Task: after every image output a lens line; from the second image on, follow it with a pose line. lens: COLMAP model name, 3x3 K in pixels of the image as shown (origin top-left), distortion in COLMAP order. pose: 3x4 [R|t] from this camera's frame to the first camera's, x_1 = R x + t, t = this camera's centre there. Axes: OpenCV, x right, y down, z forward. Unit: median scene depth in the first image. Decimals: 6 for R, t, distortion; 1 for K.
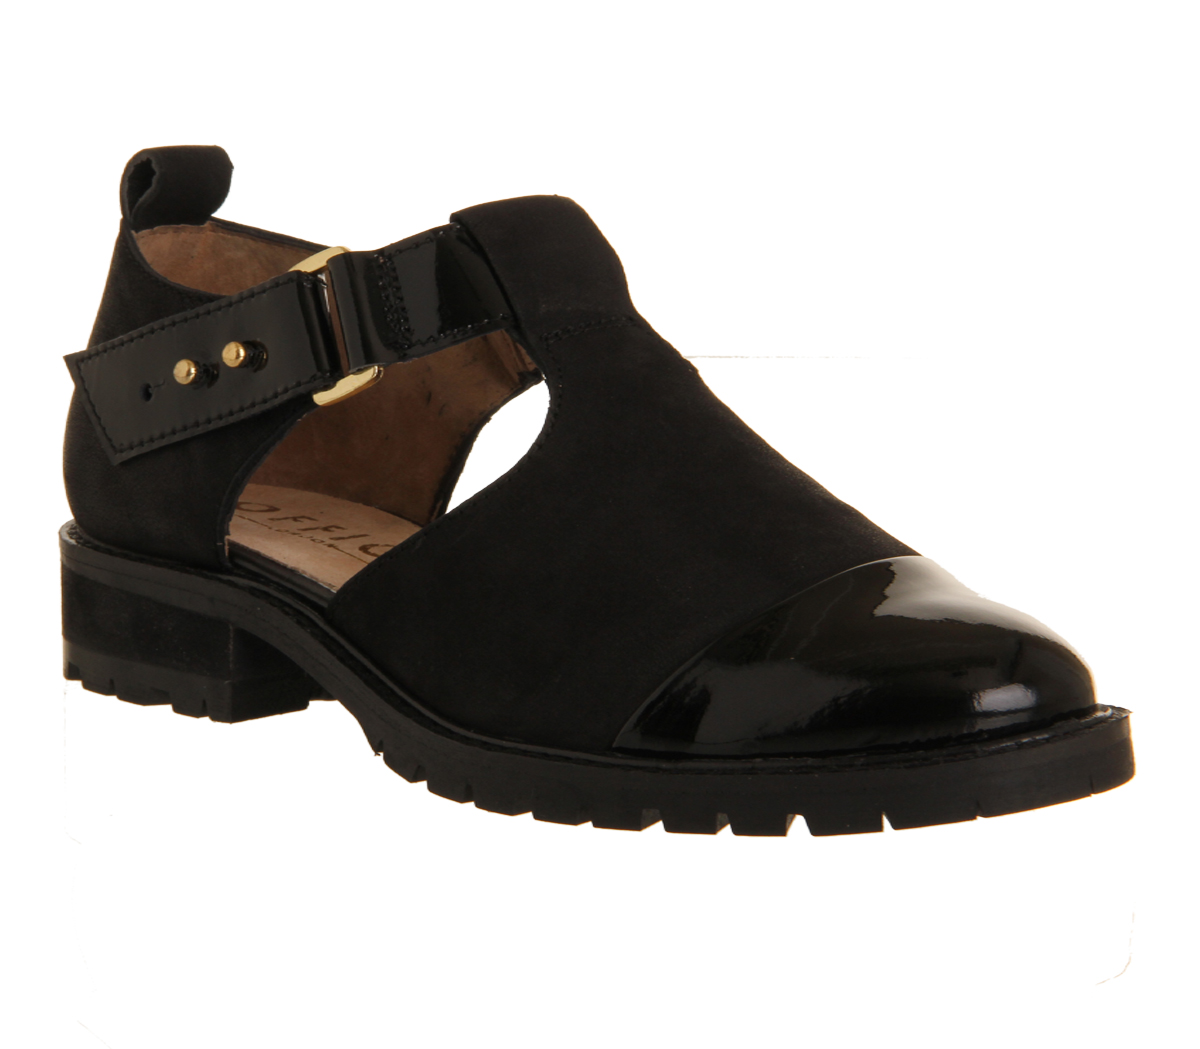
lens RADIAL K [[5622.6, 0, 600.0], [0, 5622.6, 521.8], [0, 0, 1]] dist [-0.433725, 0.000000]
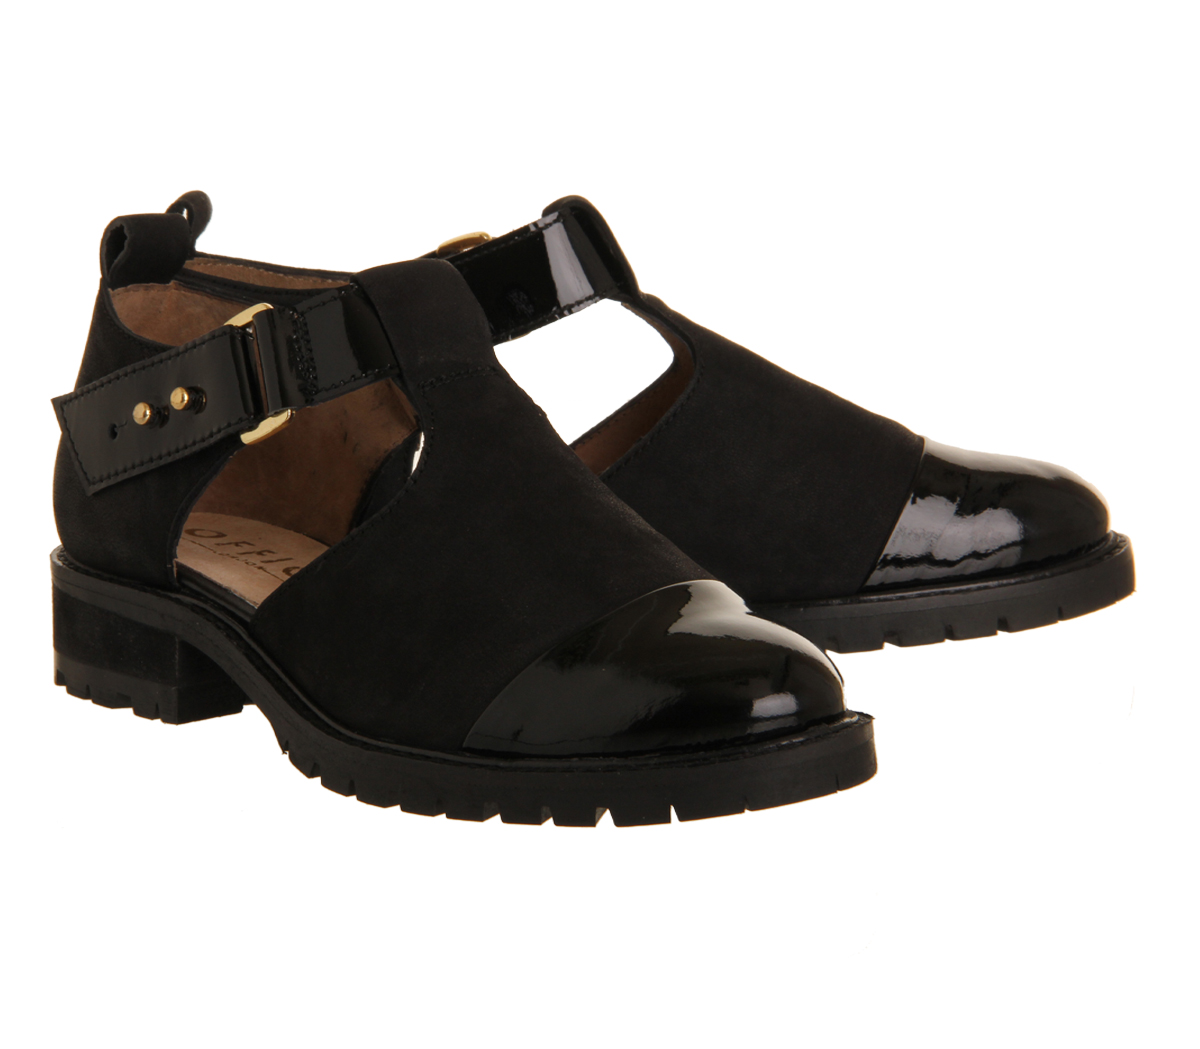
lens RADIAL K [[5622.6, 0, 599.9], [0, 5622.6, 526.4], [0, 0, 1]] dist [-0.433725, 0.000000]
pose [[0.986374, 0.002819, 0.164494, -0.164133], [-0.001646, 0.999972, -0.007267, 0.003934], [-0.164510, 0.006898, 0.986351, -0.125737]]
